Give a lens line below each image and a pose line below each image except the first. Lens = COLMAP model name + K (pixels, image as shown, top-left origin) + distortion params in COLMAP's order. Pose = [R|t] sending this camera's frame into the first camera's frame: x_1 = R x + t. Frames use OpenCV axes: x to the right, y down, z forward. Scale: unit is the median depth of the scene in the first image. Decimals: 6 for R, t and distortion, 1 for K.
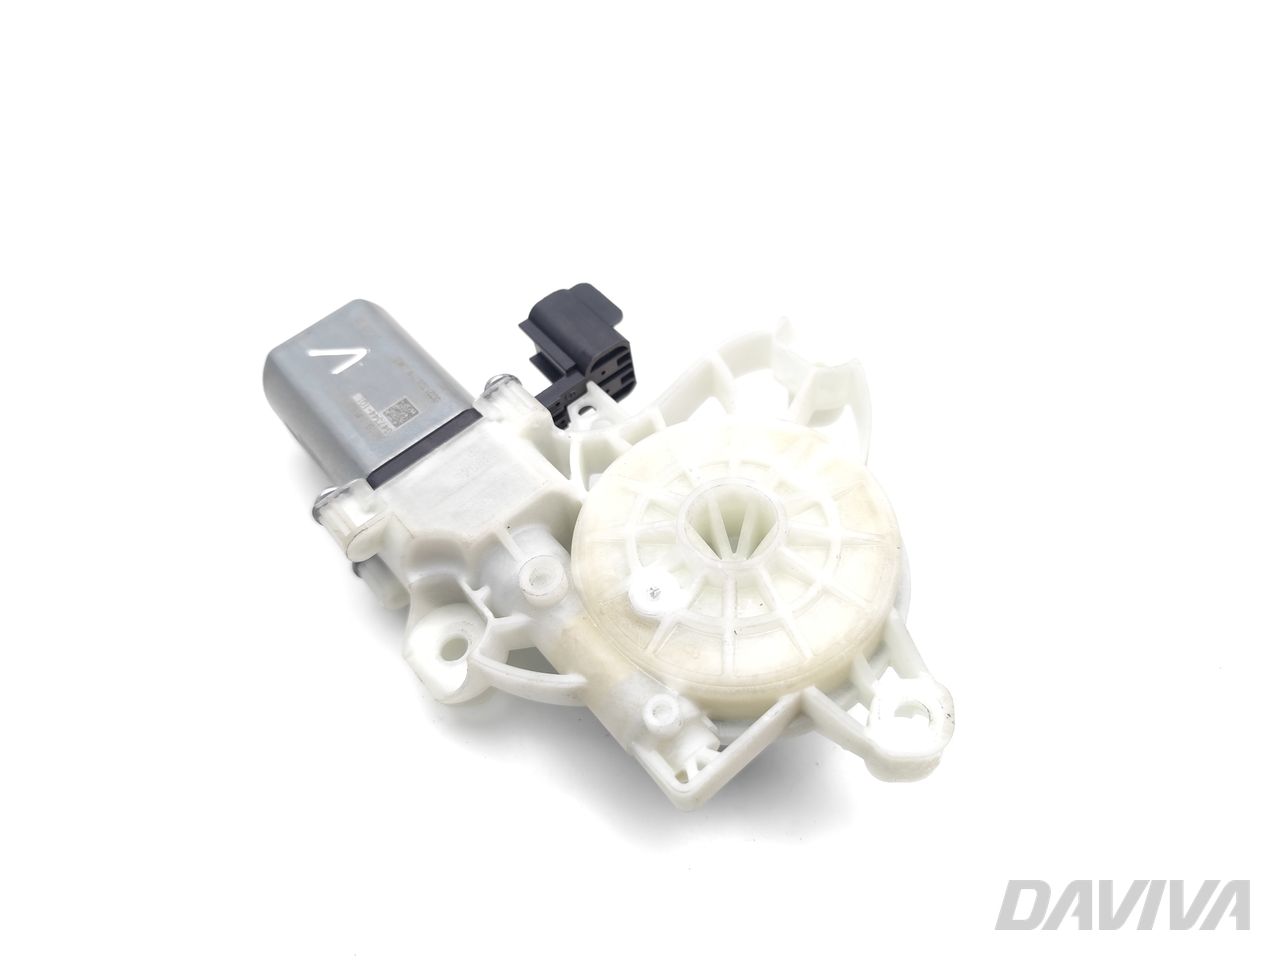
lens RADIAL K [[874.0, 0, 640.0], [0, 874.0, 480.0], [0, 0, 1]] dist [-0.002392, -0.000380]
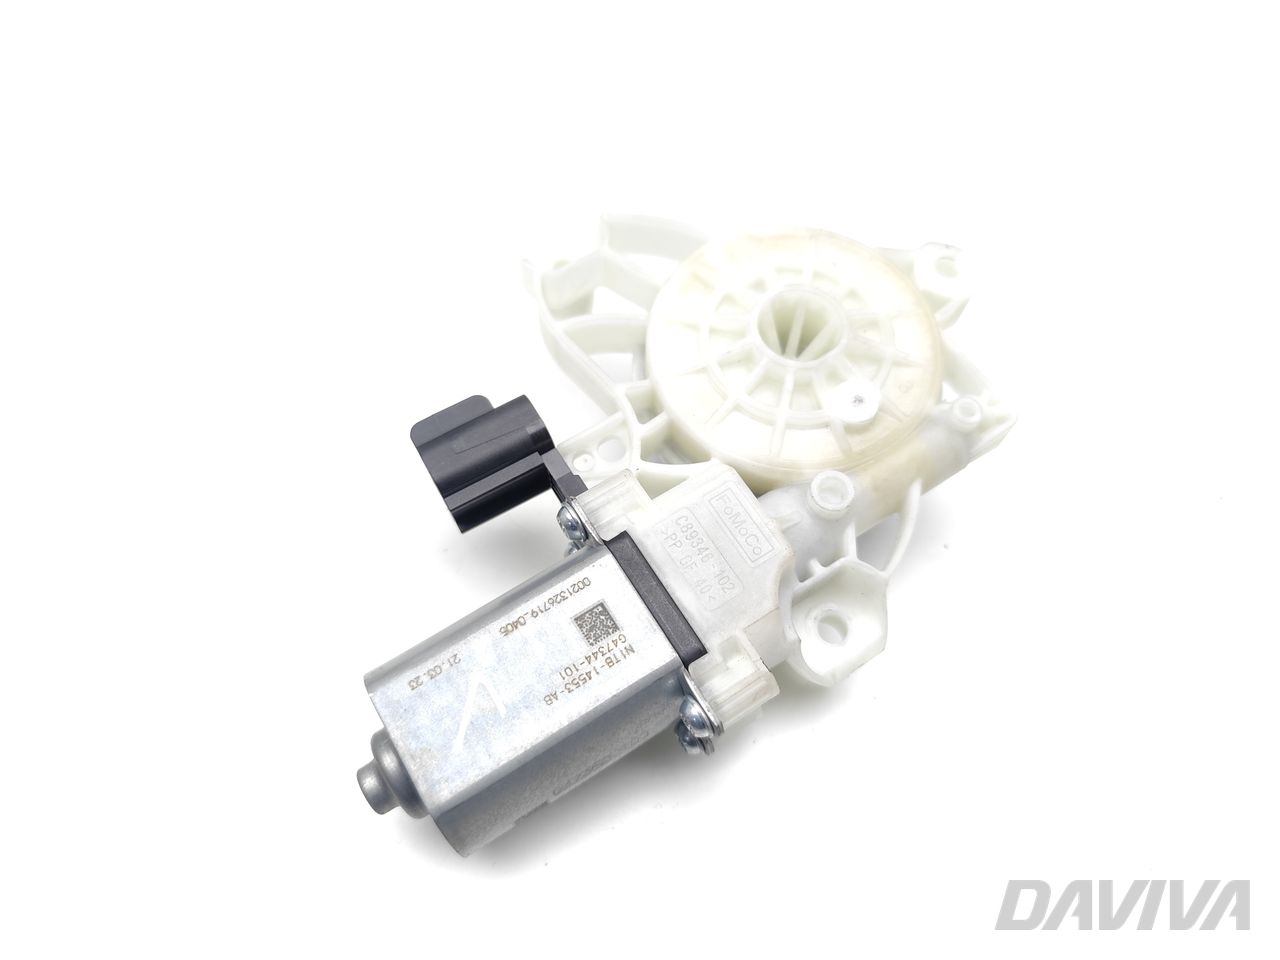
lens RADIAL K [[874.0, 0, 640.0], [0, 874.0, 480.0], [0, 0, 1]] dist [-0.002392, -0.000380]
pose [[0.142032, -0.855117, 0.498600, -0.582386], [0.807128, 0.391646, 0.441767, -0.477040], [-0.573037, 0.339689, 0.745815, 0.330919]]
